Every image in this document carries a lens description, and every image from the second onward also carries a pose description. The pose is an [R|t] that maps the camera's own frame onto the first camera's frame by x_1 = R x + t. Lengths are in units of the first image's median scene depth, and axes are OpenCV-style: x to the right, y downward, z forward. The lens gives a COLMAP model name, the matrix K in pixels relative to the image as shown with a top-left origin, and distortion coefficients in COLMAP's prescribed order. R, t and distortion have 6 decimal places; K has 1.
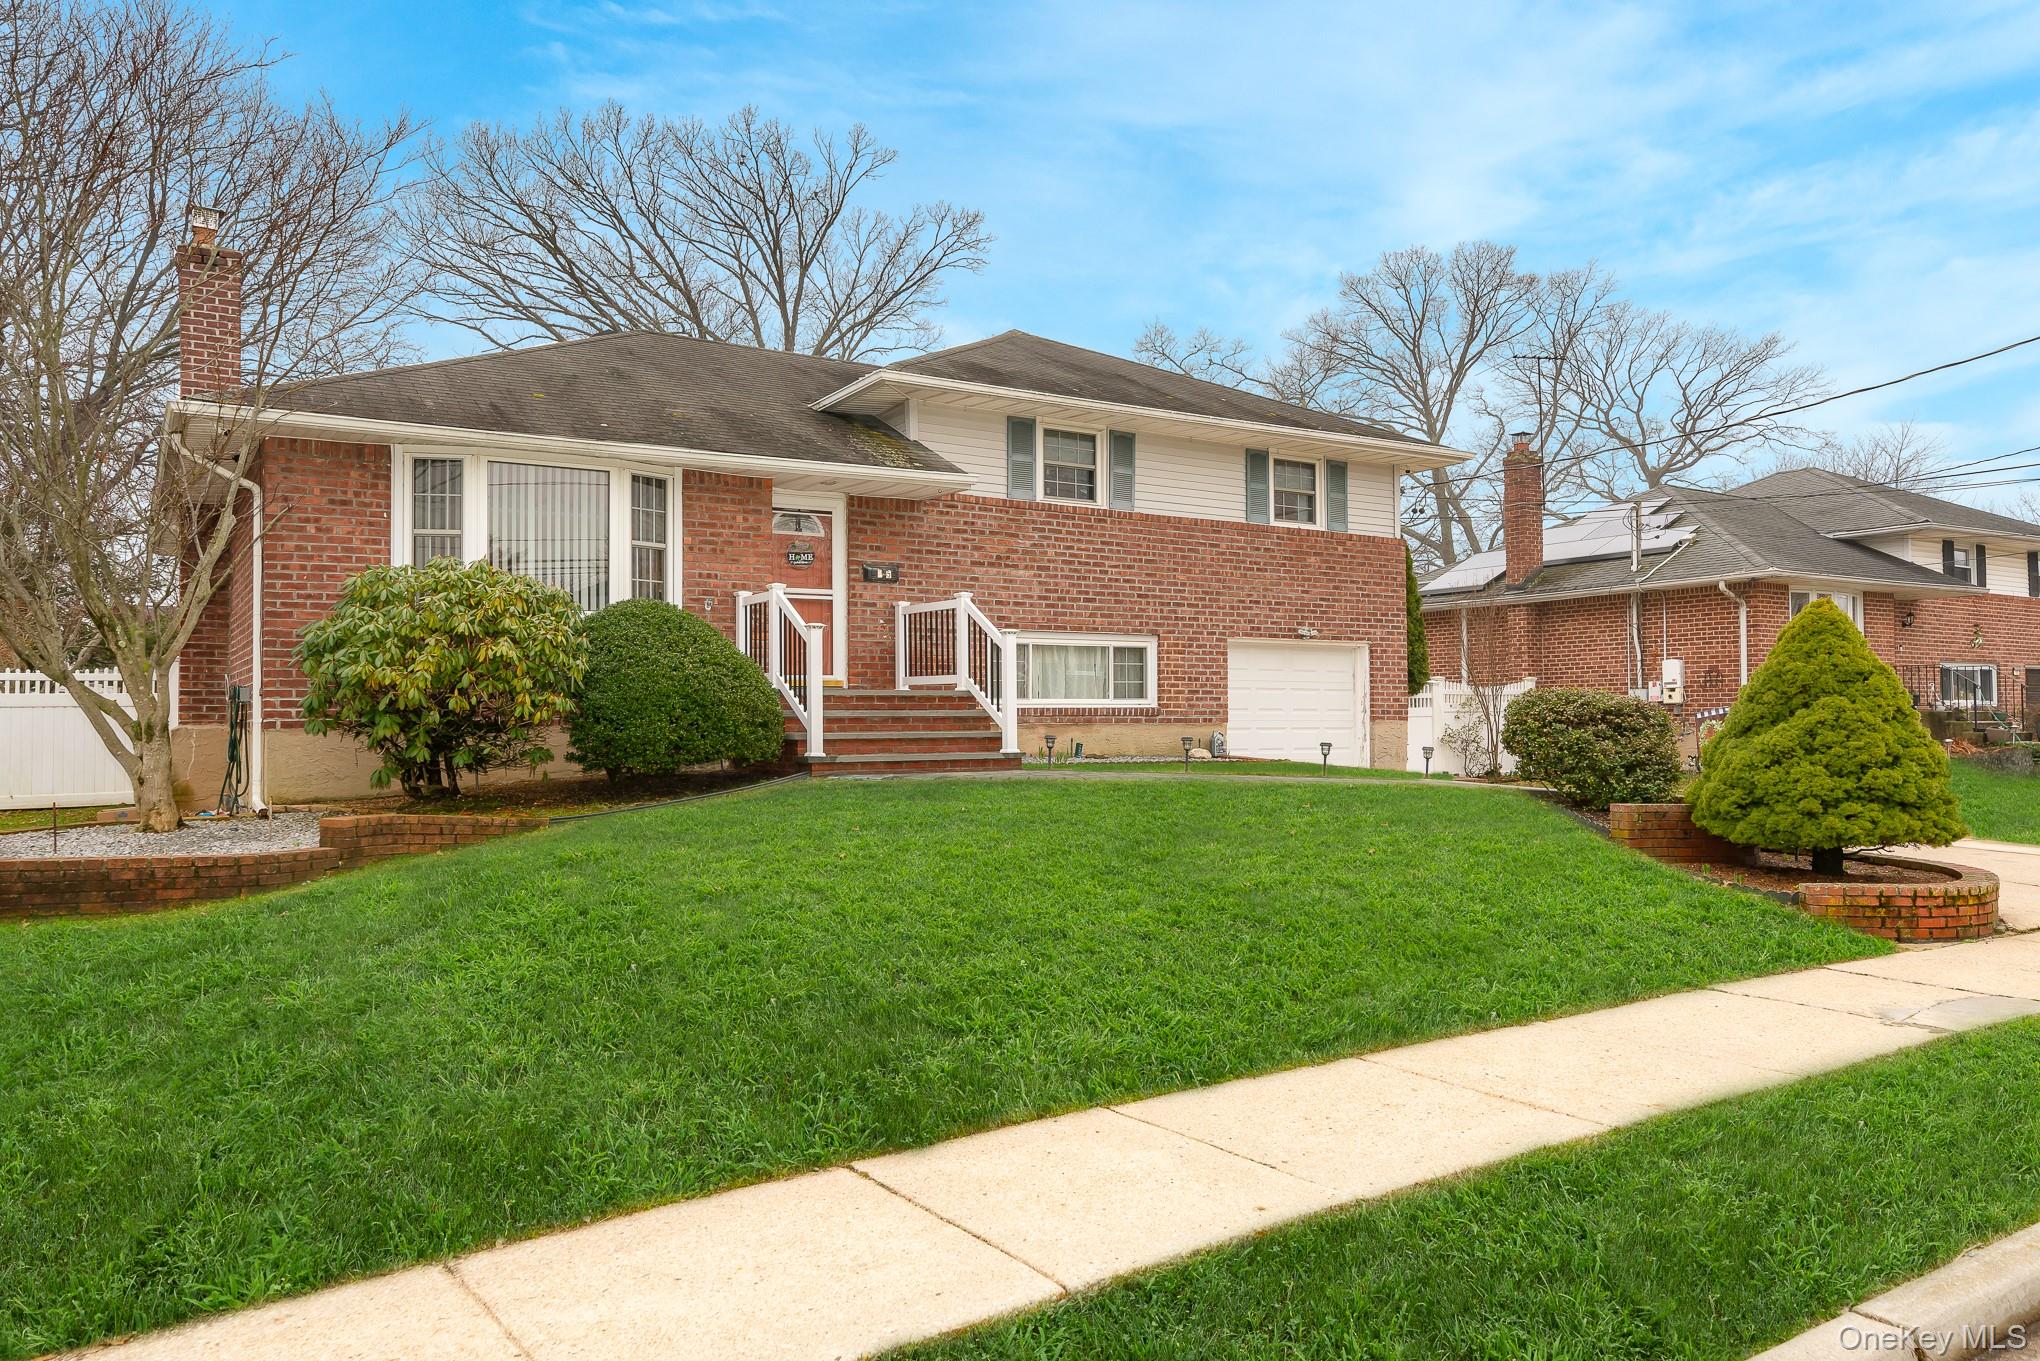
lens RADIAL K [[1338.9, 0, 1020.0], [0, 1338.9, 680.5], [0, 0, 1]] dist [-0.000035, 0.000554]
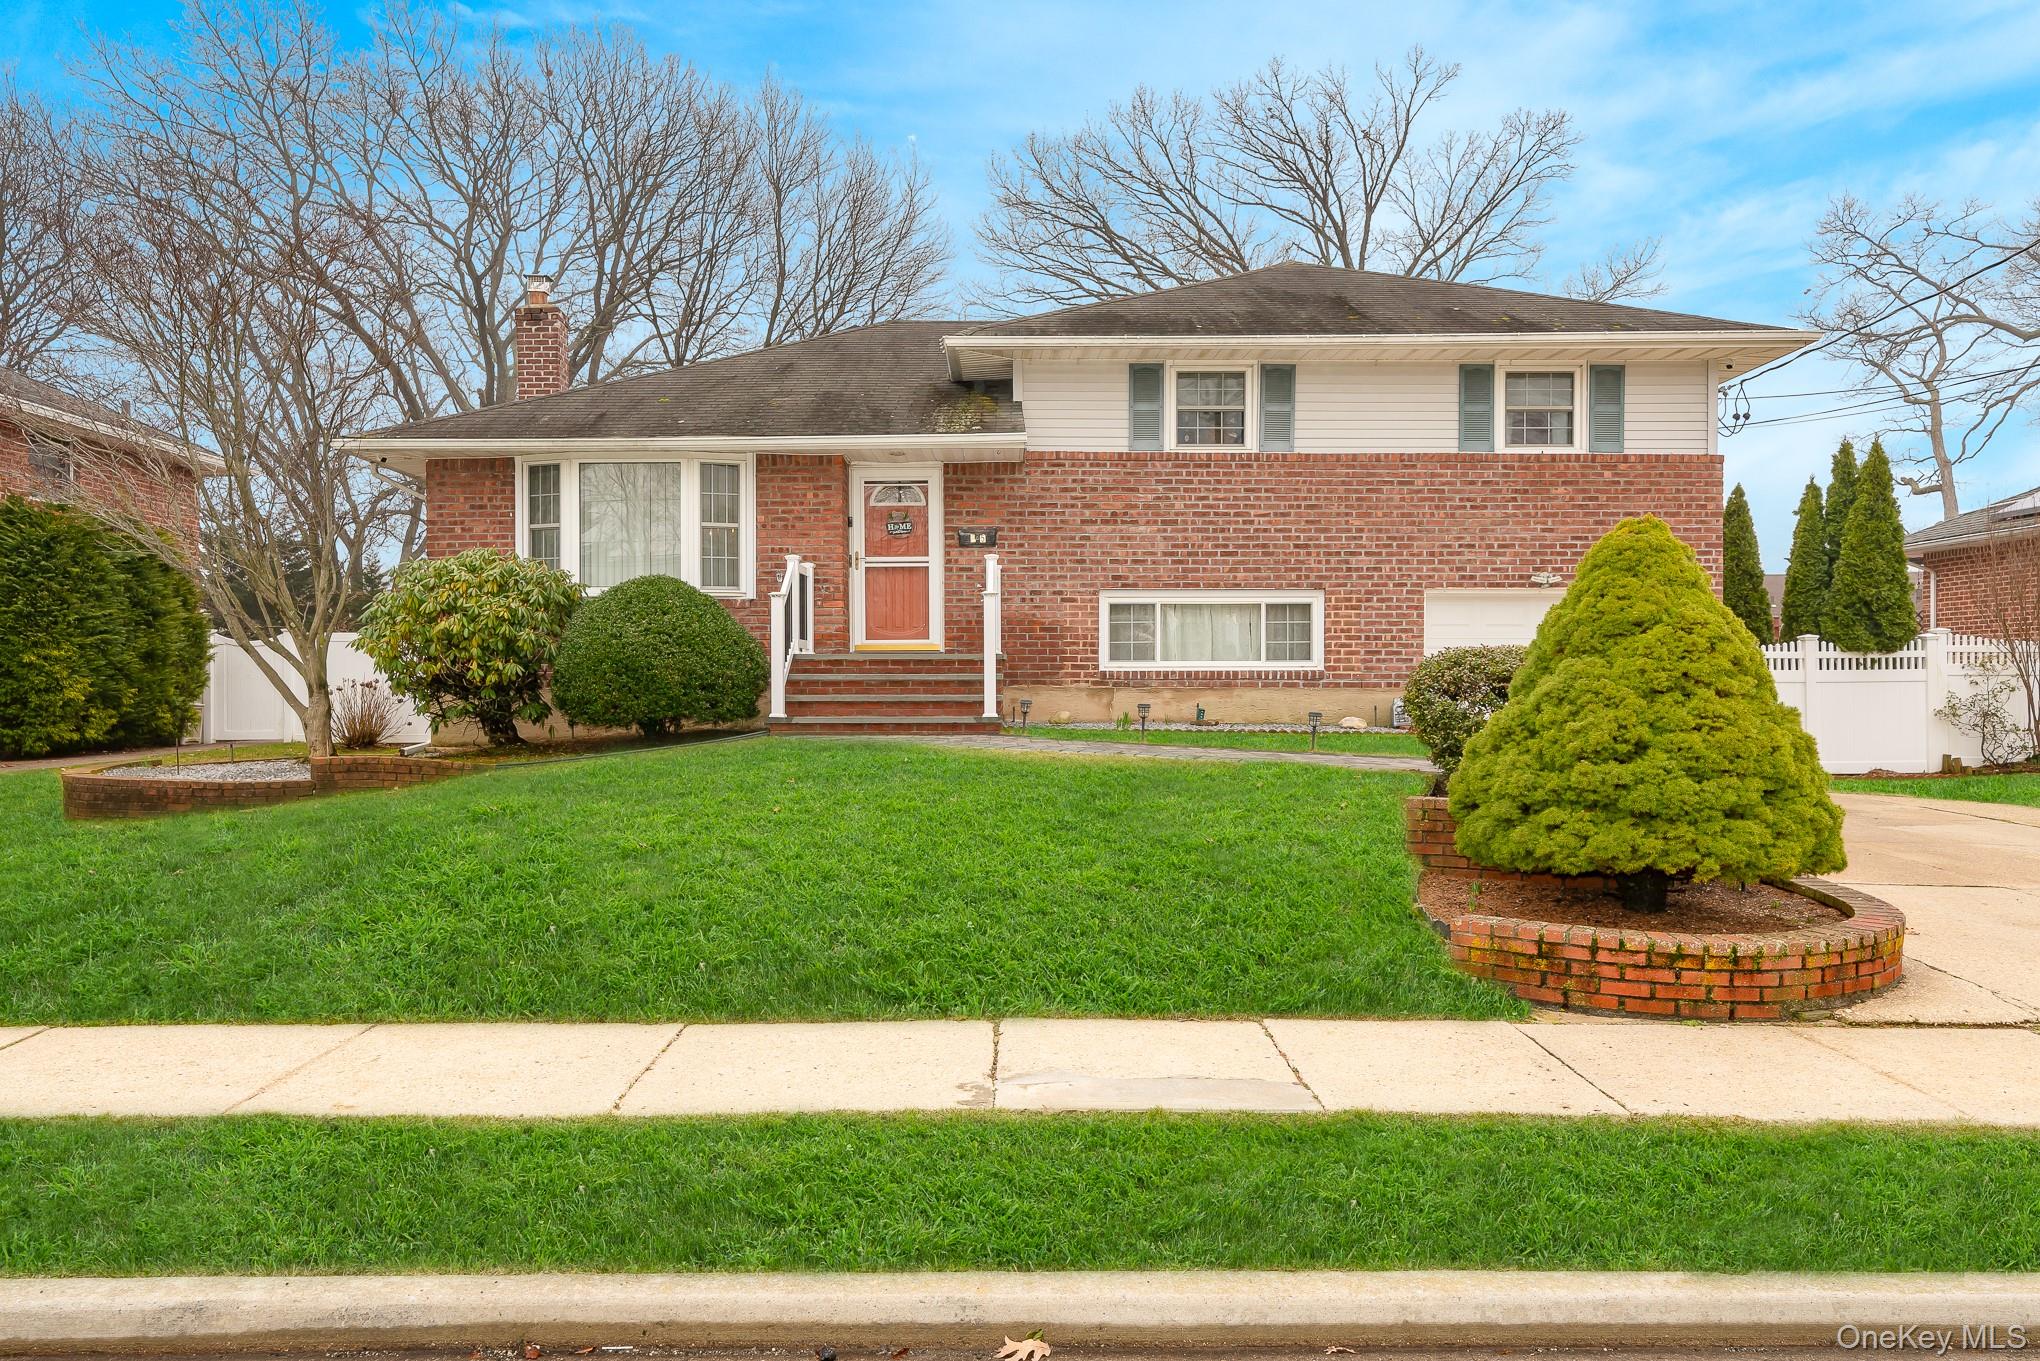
lens RADIAL K [[1338.9, 0, 1020.0], [0, 1338.9, 680.5], [0, 0, 1]] dist [0.004944, 0.000552]
pose [[0.852679, 0.003937, -0.522420, 0.425284], [0.011373, 0.999595, 0.026097, 0.001401], [0.522311, -0.028194, 0.852289, 0.143285]]
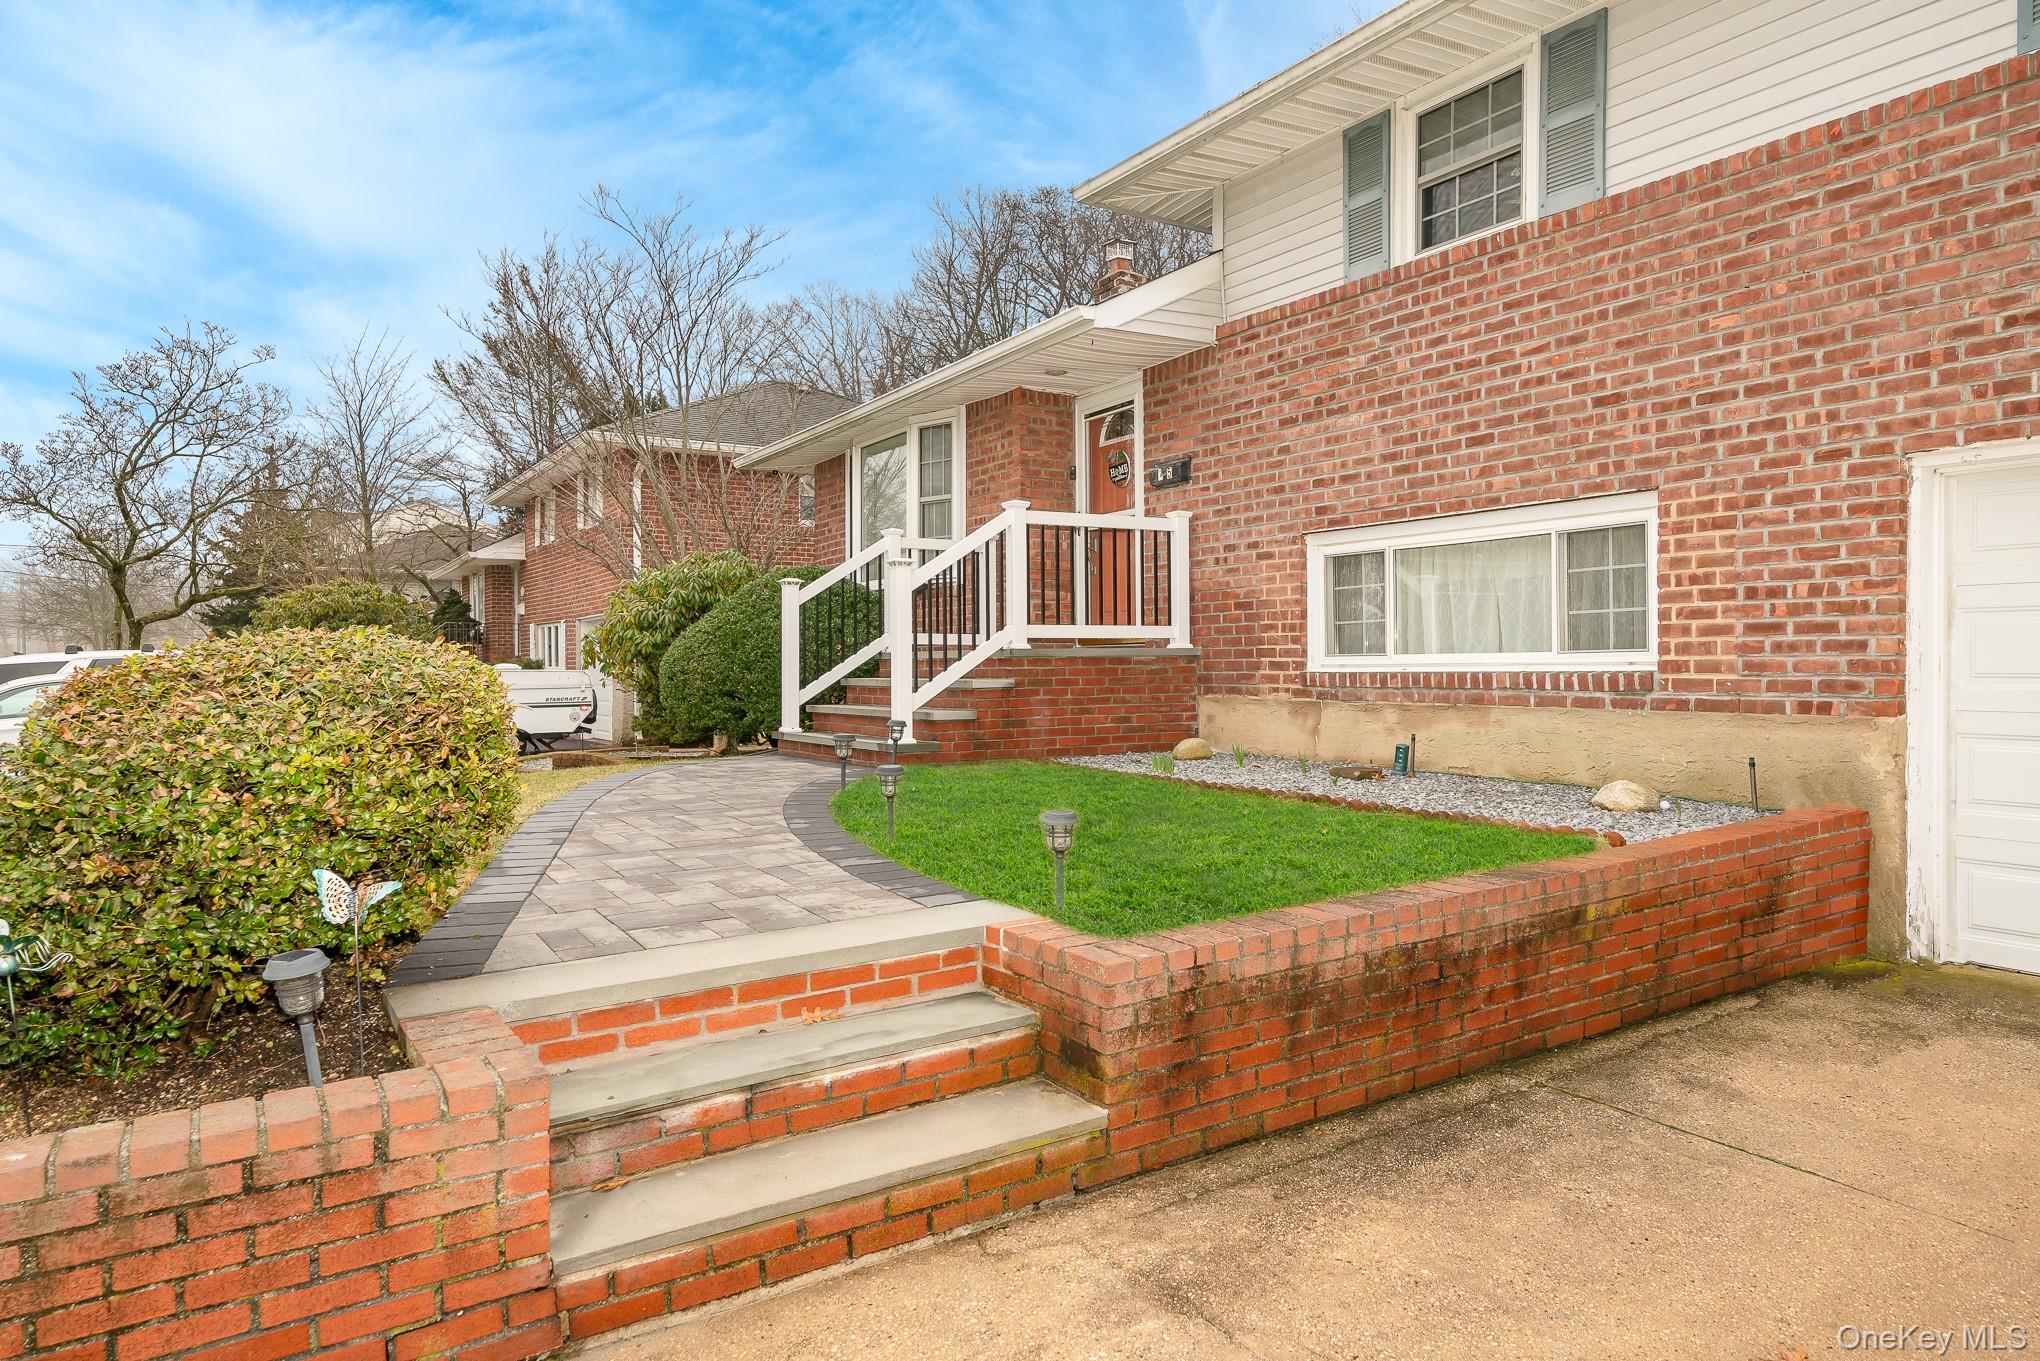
lens RADIAL K [[1338.9, 0, 1020.0], [0, 1338.9, 680.5], [0, 0, 1]] dist [0.004944, 0.000552]
pose [[-0.012945, 0.012425, -0.999839, 0.538990], [0.030566, 0.999460, 0.012024, 0.013216], [0.999449, -0.030406, -0.013318, 0.874677]]
